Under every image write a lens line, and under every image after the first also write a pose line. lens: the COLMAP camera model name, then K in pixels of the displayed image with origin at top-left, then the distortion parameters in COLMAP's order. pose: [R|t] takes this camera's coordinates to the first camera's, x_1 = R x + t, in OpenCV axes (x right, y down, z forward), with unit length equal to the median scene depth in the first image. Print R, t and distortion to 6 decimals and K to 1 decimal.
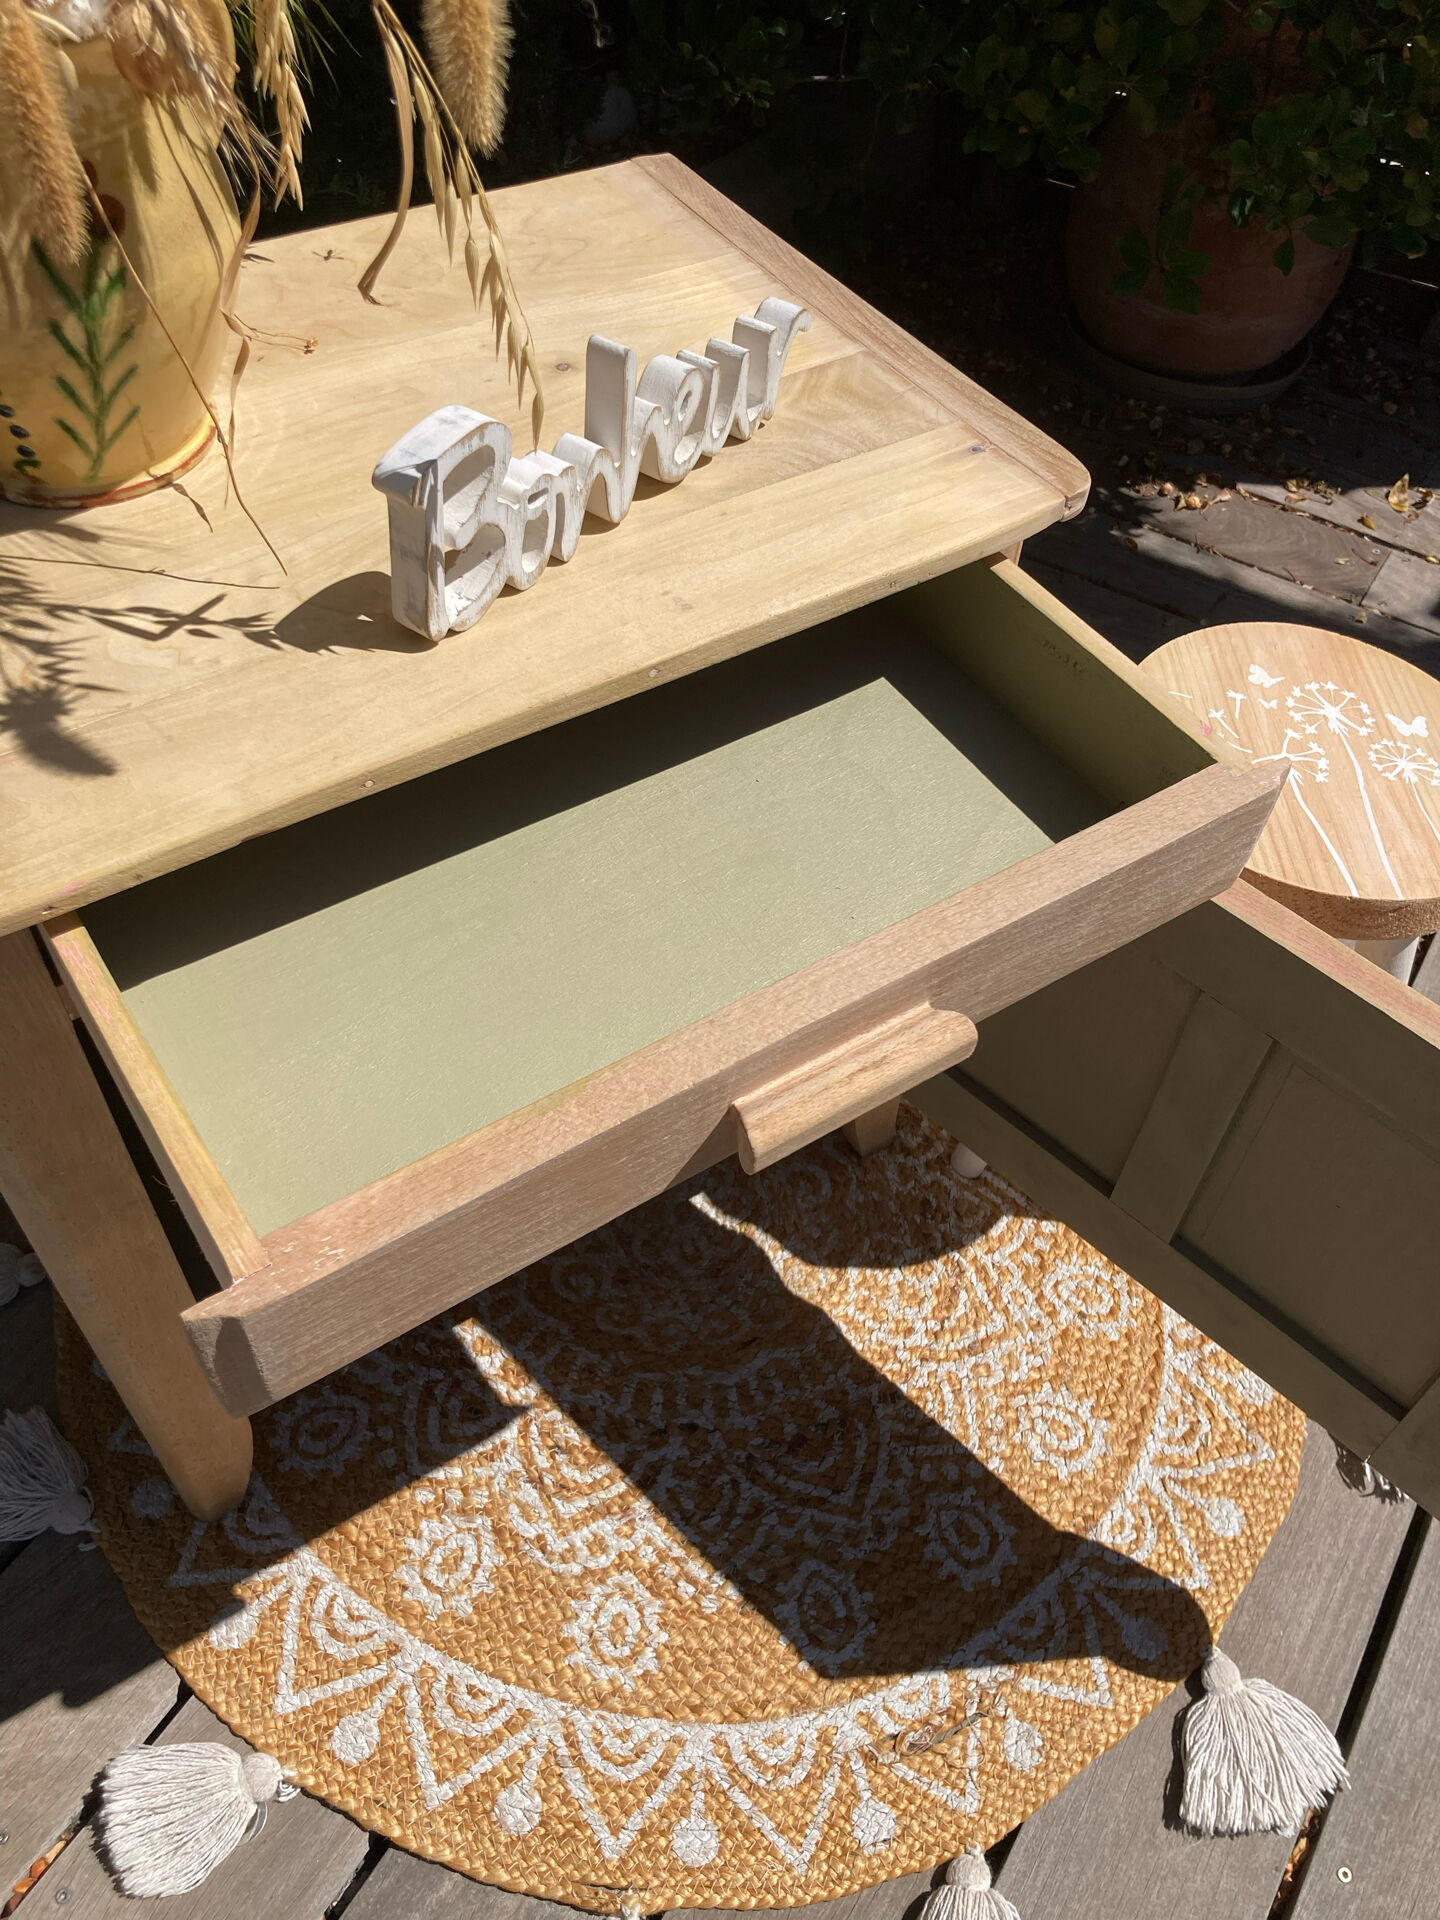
lens RADIAL K [[1545.1, 0, 704.6], [0, 1545.1, 941.8], [0, 0, 1]] dist [-0.000713, 0.010148]
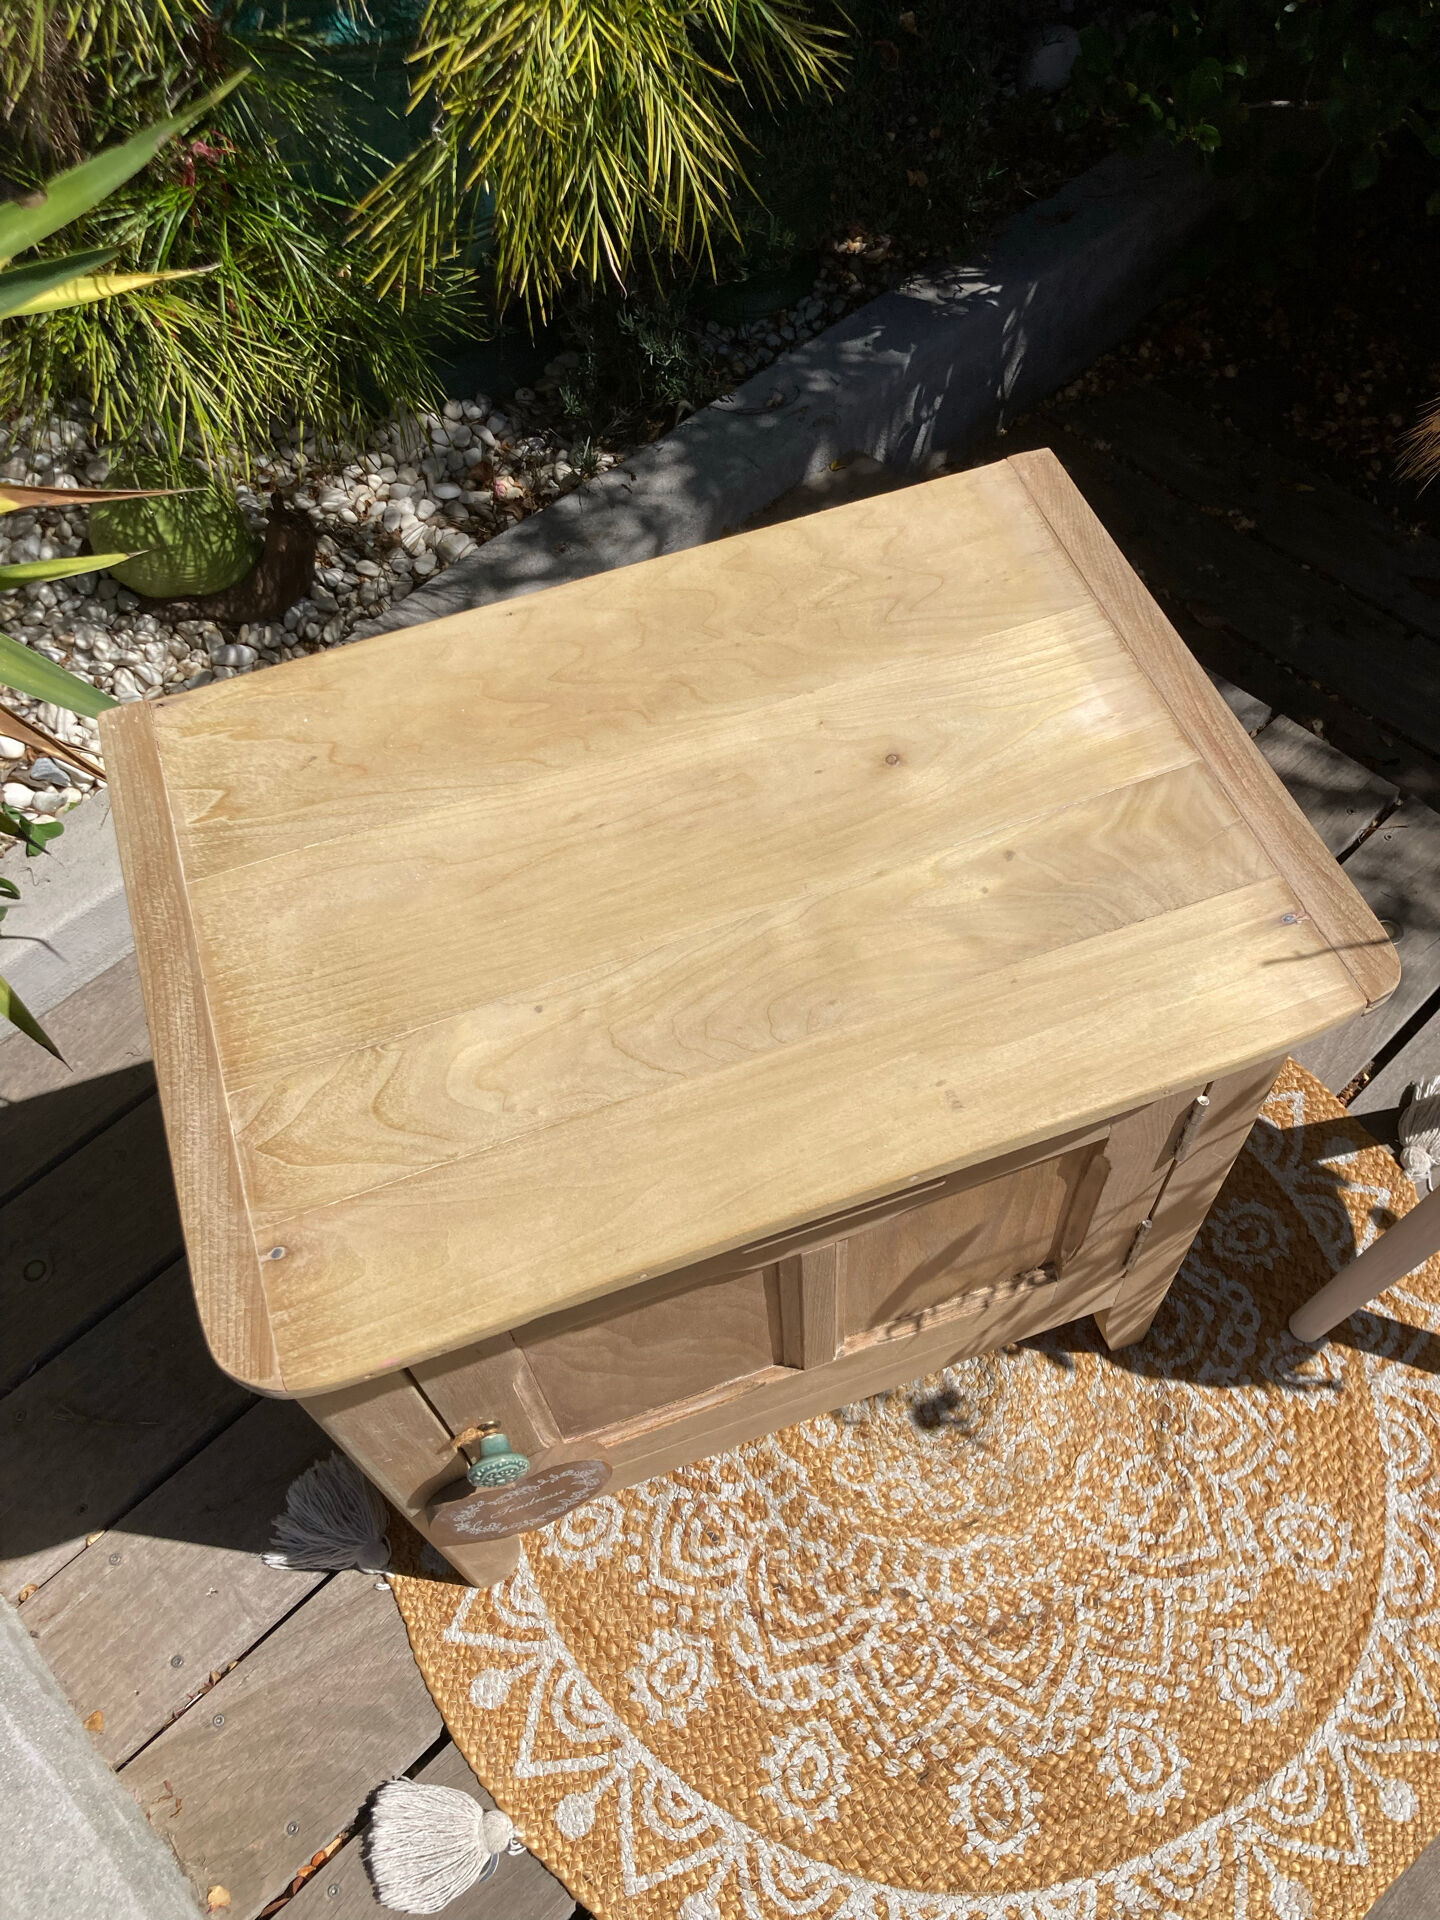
lens RADIAL K [[1545.1, 0, 723.3], [0, 1545.1, 933.3], [0, 0, 1]] dist [-0.000713, 0.010148]
pose [[0.969015, 0.148268, -0.197554, 0.015772], [-0.120670, 0.982025, 0.145137, -0.301137], [0.215522, -0.116801, 0.969488, -0.039022]]
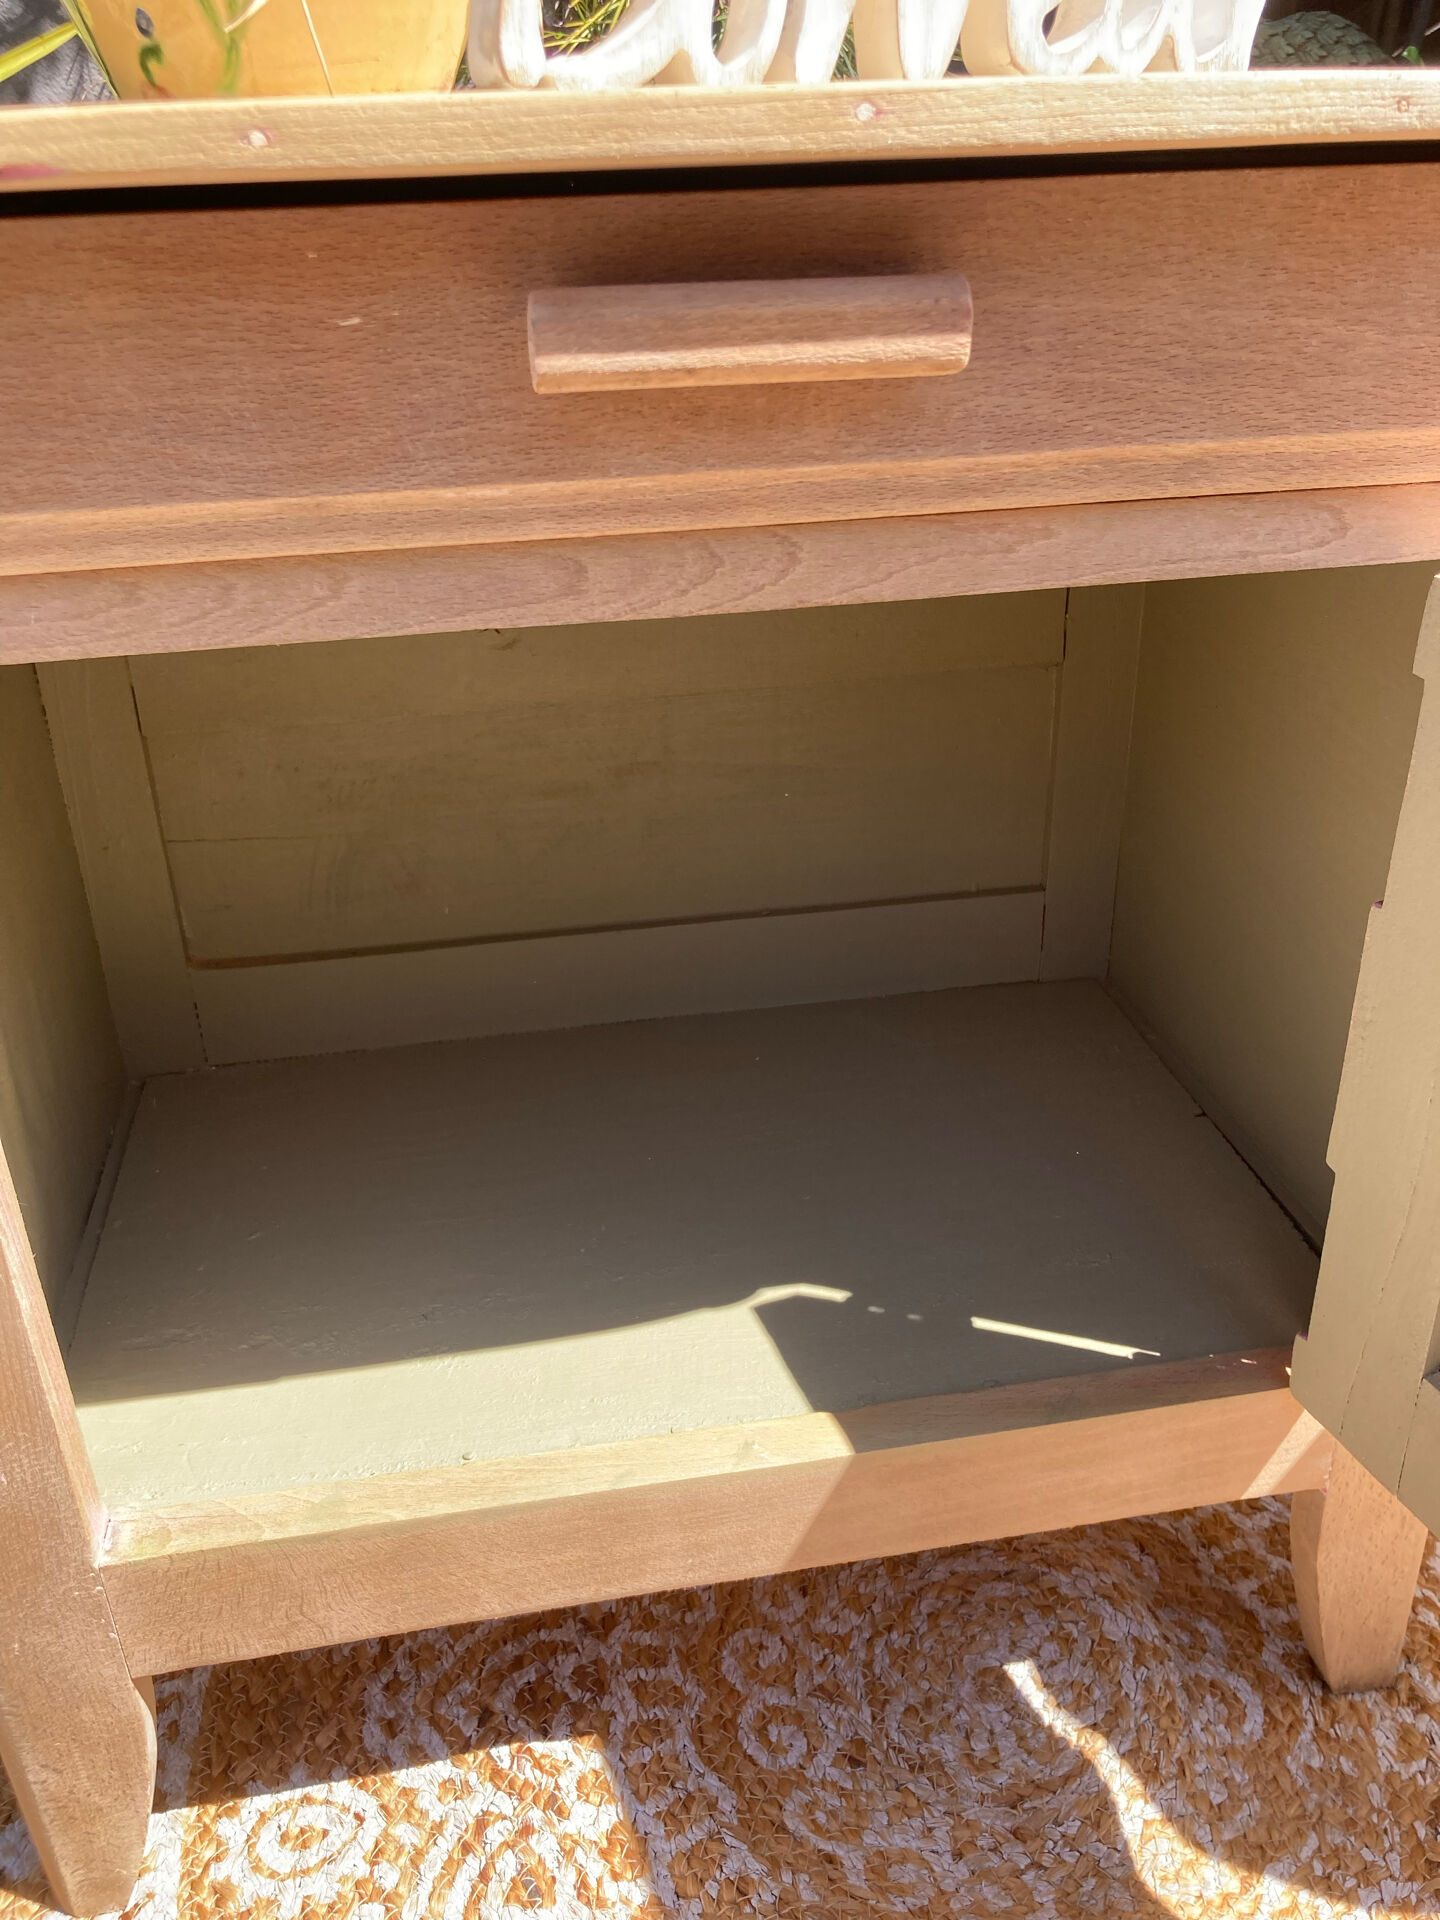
lens RADIAL K [[1545.1, 0, 739.1], [0, 1545.1, 968.5], [0, 0, 1]] dist [-0.000713, 0.010148]
pose [[0.919544, 0.124869, -0.372621, 0.096721], [-0.256131, 0.909556, -0.327270, 0.165613], [0.298054, 0.396379, 0.868359, 0.399309]]
